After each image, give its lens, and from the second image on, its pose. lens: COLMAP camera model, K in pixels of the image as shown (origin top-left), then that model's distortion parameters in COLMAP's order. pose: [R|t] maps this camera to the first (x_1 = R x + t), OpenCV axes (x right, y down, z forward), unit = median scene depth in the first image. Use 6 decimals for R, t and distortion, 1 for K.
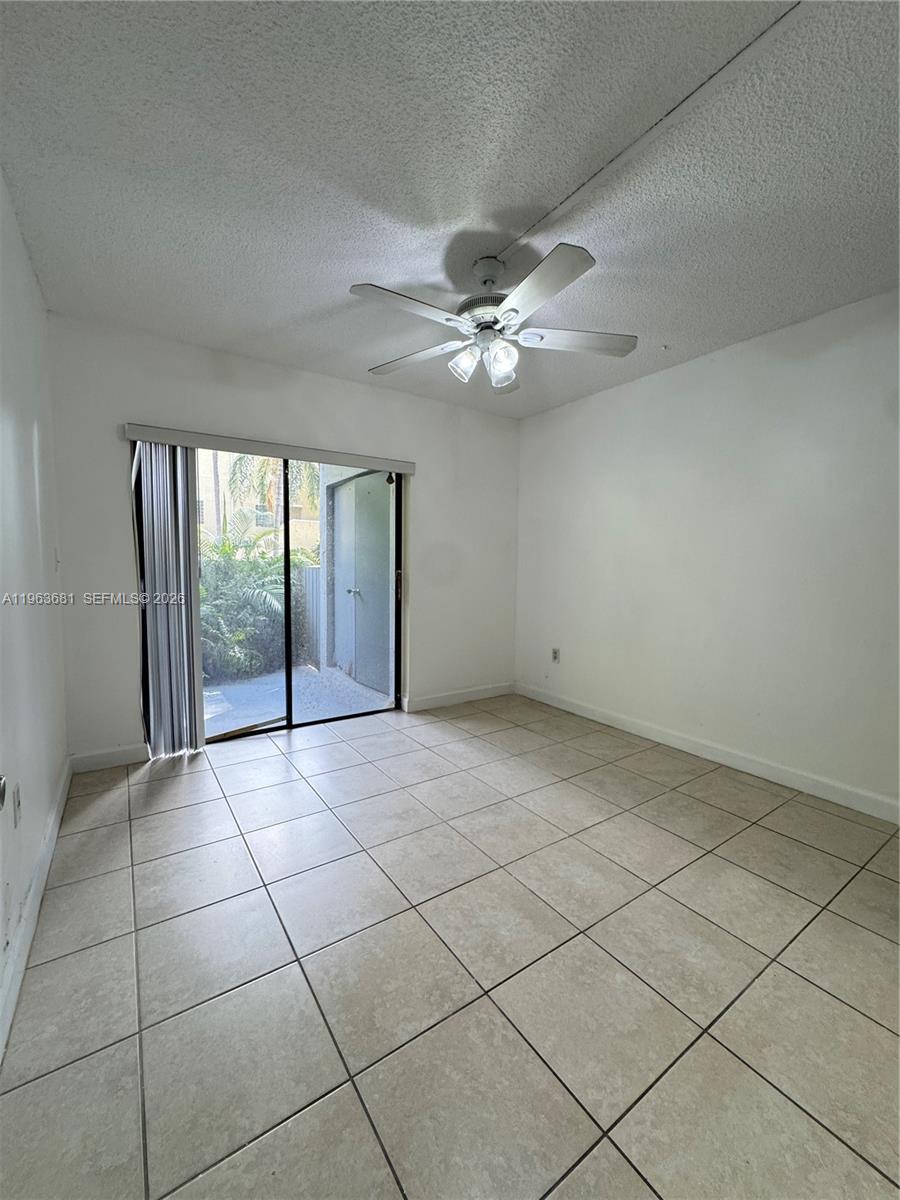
lens RADIAL K [[481.6, 0, 450.1], [0, 481.6, 601.5], [0, 0, 1]] dist [-0.000395, 0.000070]
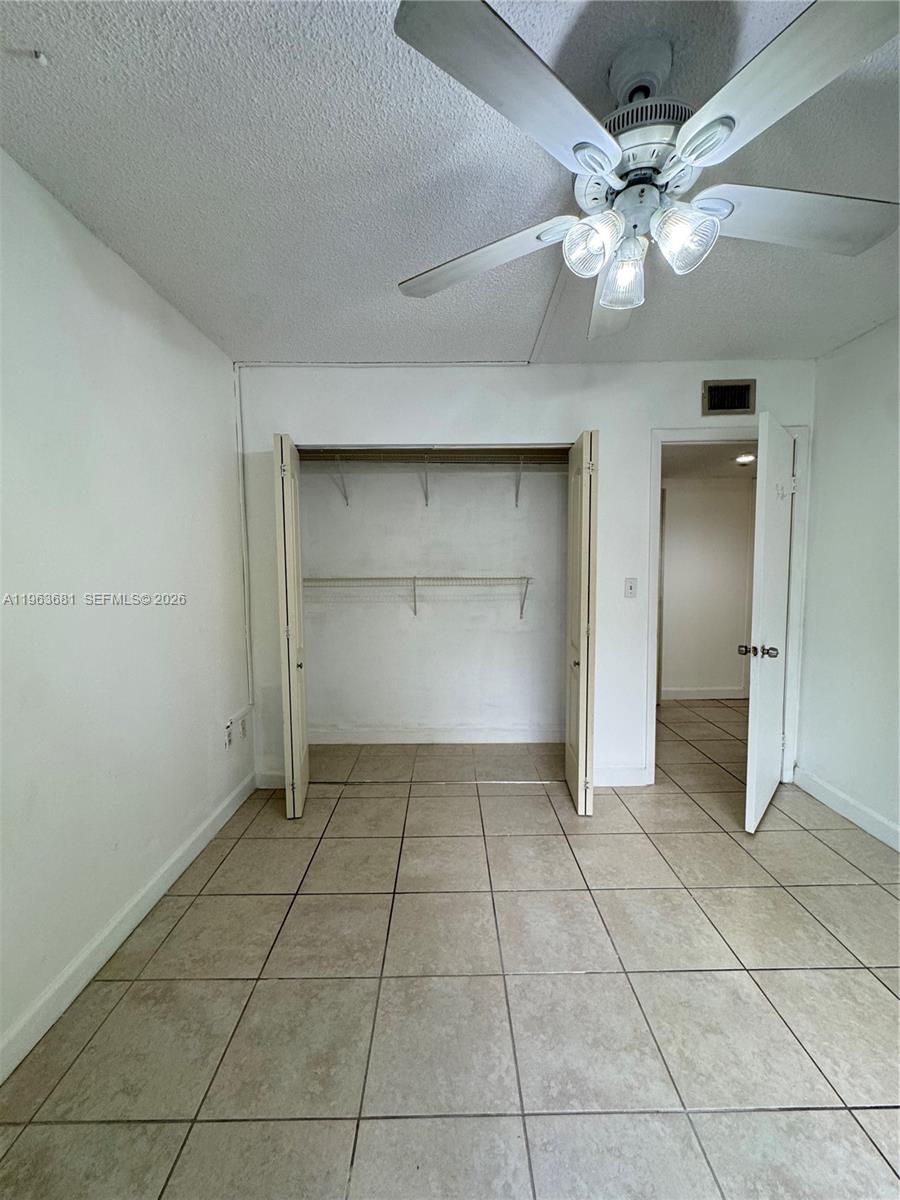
lens RADIAL K [[481.6, 0, 450.3], [0, 481.6, 599.2], [0, 0, 1]] dist [-0.000395, 0.000070]
pose [[-0.829385, -0.048747, 0.556547, -0.074656], [0.044747, 0.987189, 0.153151, -0.228191], [-0.556883, 0.151925, -0.816579, 1.766781]]
